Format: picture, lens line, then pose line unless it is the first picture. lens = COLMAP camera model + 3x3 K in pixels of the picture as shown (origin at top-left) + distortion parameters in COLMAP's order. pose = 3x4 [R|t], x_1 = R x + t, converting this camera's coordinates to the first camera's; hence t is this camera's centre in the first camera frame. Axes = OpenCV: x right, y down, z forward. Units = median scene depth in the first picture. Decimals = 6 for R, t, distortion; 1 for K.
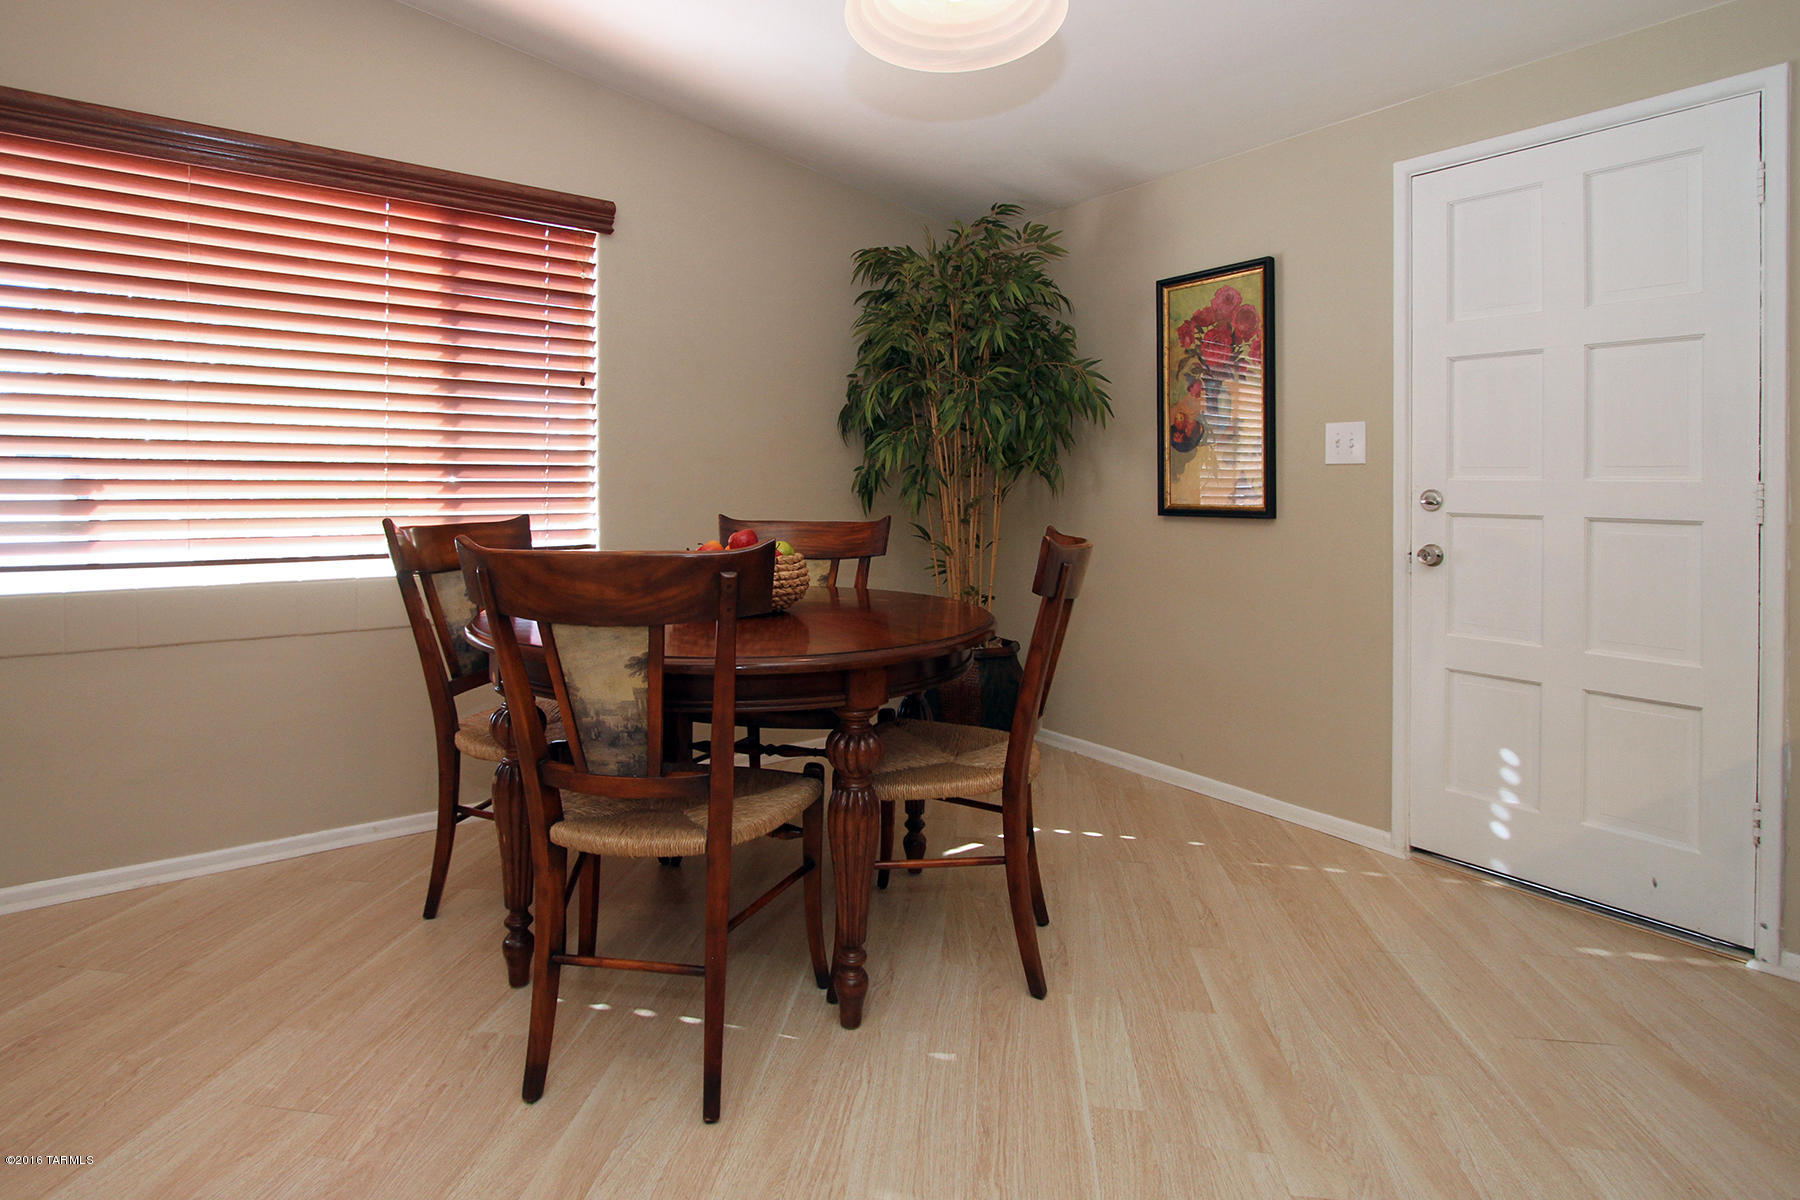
lens RADIAL K [[822.0, 0, 899.0], [0, 822.0, 493.4], [0, 0, 1]] dist [-0.001303, 0.000020]
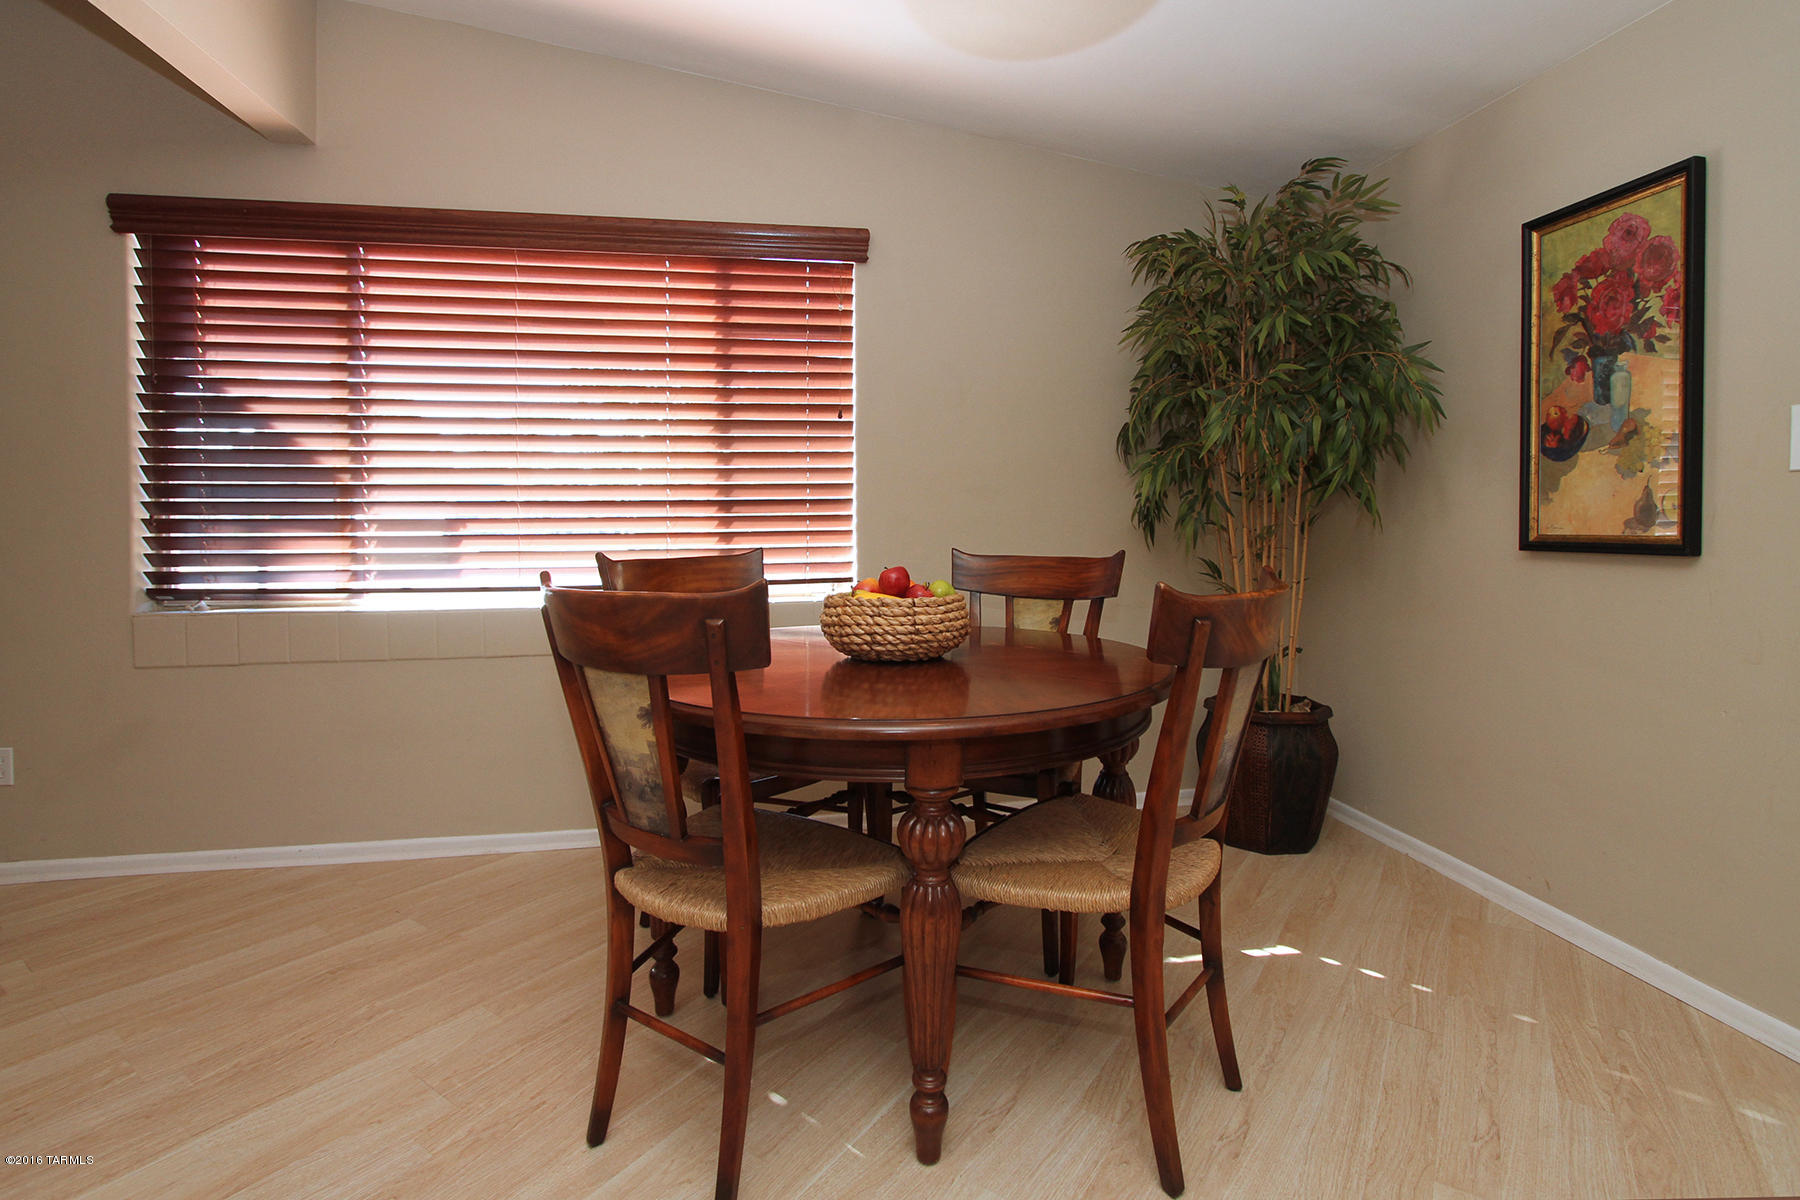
lens RADIAL K [[848.1, 0, 903.0], [0, 848.1, 548.6], [0, 0, 1]] dist [-0.008156, 0.000789]
pose [[0.912420, 0.001905, -0.409251, 0.128483], [0.009612, 0.999614, 0.026082, 0.000489], [0.409142, -0.027731, 0.912049, 0.103989]]
